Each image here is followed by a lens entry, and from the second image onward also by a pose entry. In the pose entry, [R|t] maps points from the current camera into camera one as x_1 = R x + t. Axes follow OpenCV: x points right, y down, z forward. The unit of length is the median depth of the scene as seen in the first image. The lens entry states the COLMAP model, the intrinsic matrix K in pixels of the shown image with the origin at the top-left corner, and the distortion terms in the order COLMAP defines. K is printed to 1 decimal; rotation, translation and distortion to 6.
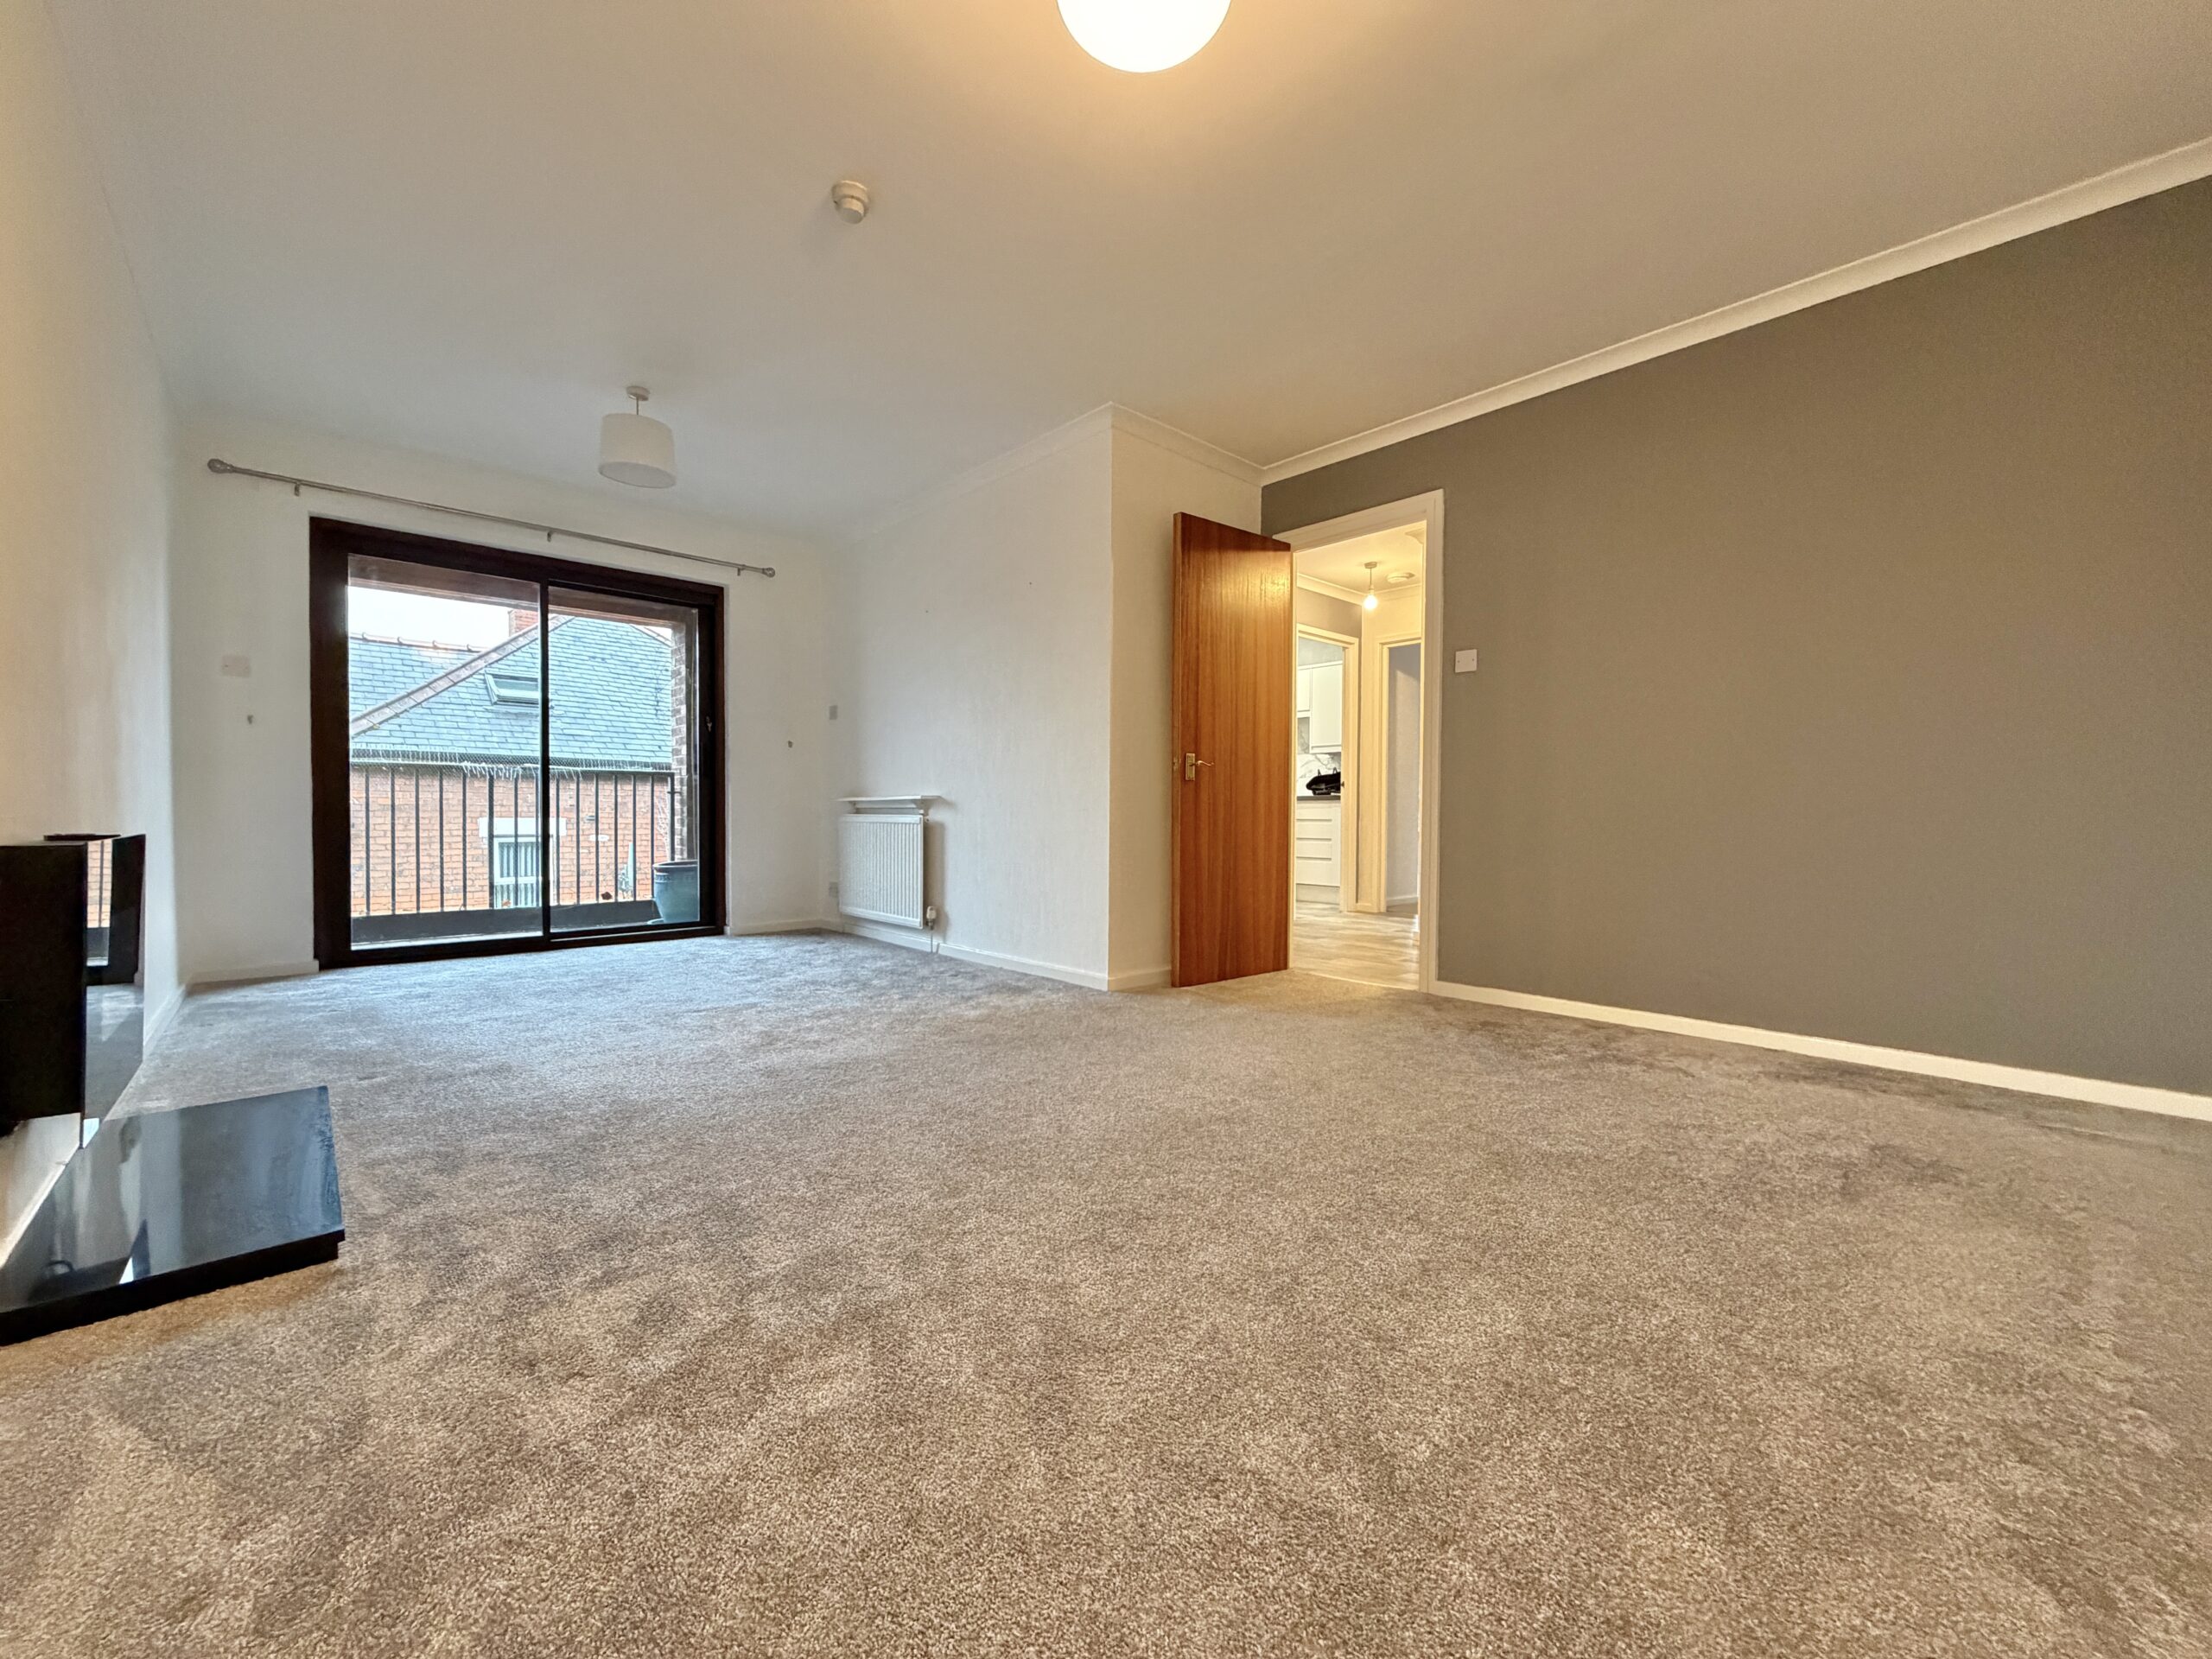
lens RADIAL K [[883.6, 0, 1103.0], [0, 883.6, 827.1], [0, 0, 1]] dist [-0.001325, -0.000115]
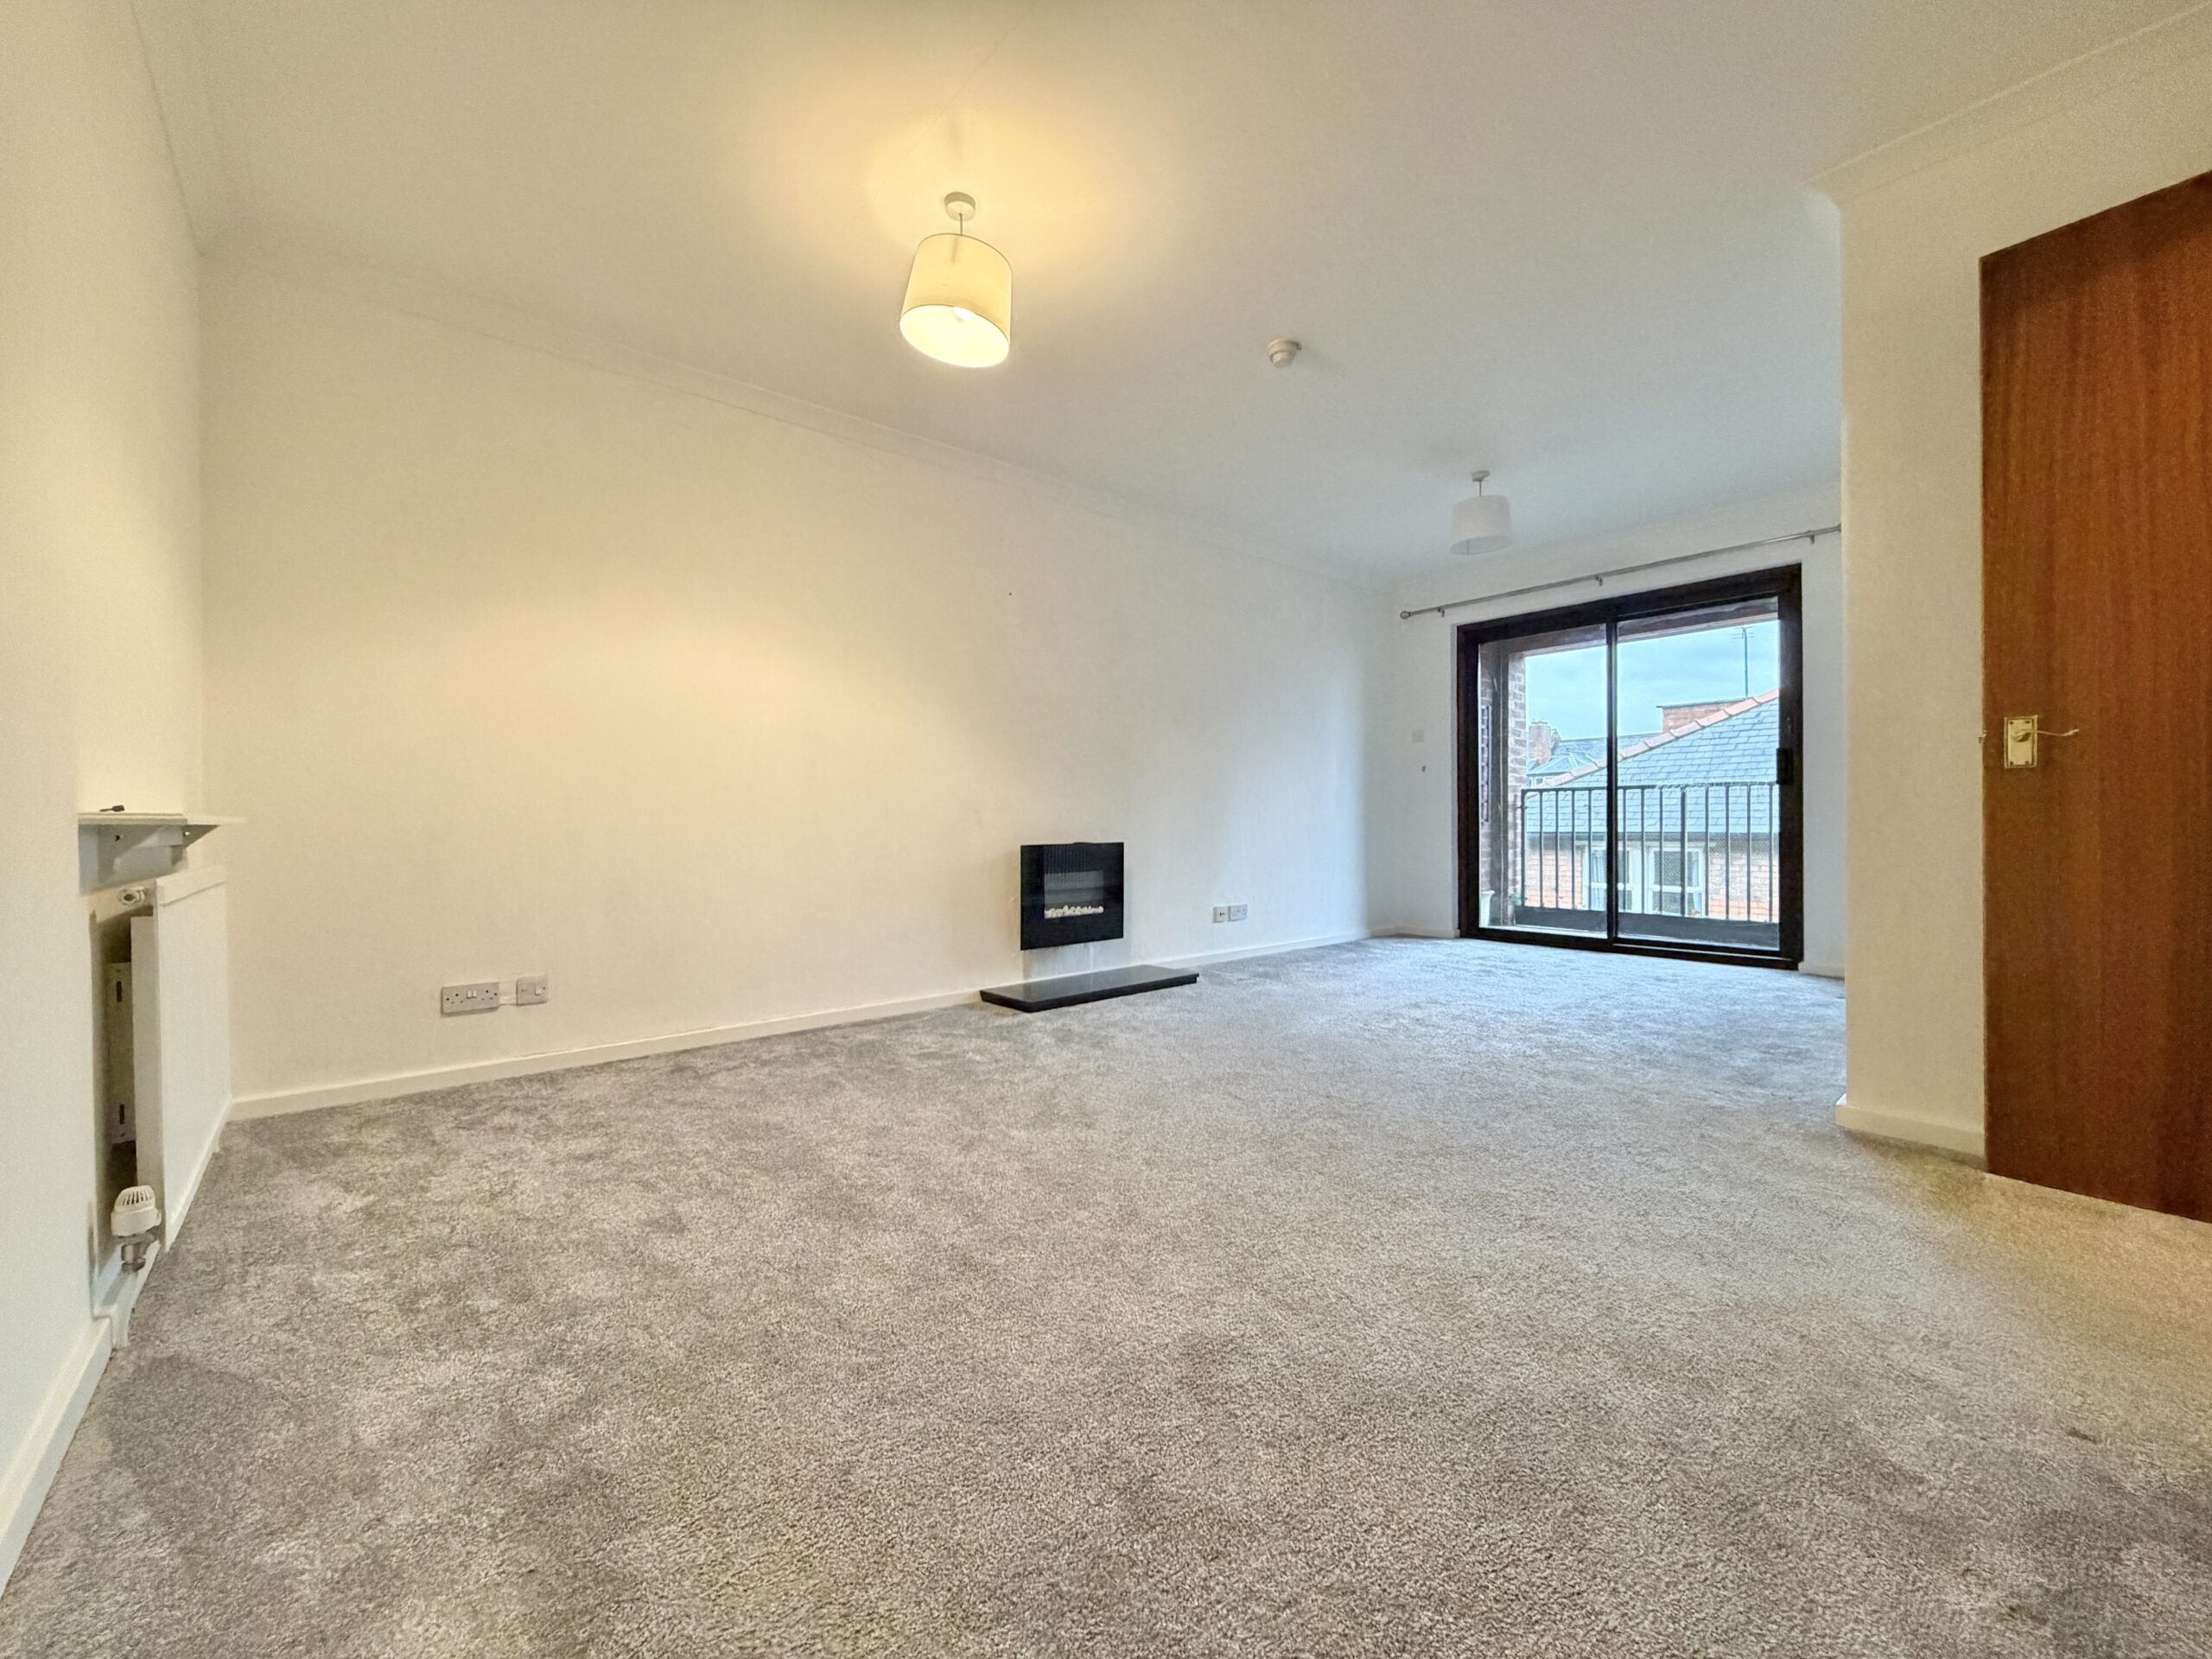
lens RADIAL K [[883.6, 0, 1103.5], [0, 883.6, 826.1], [0, 0, 1]] dist [-0.001325, -0.000115]
pose [[-0.072937, 0.002108, -0.997334, 0.524702], [-0.009771, 0.999948, 0.002829, -0.015415], [0.997289, 0.009951, -0.072912, 0.445877]]
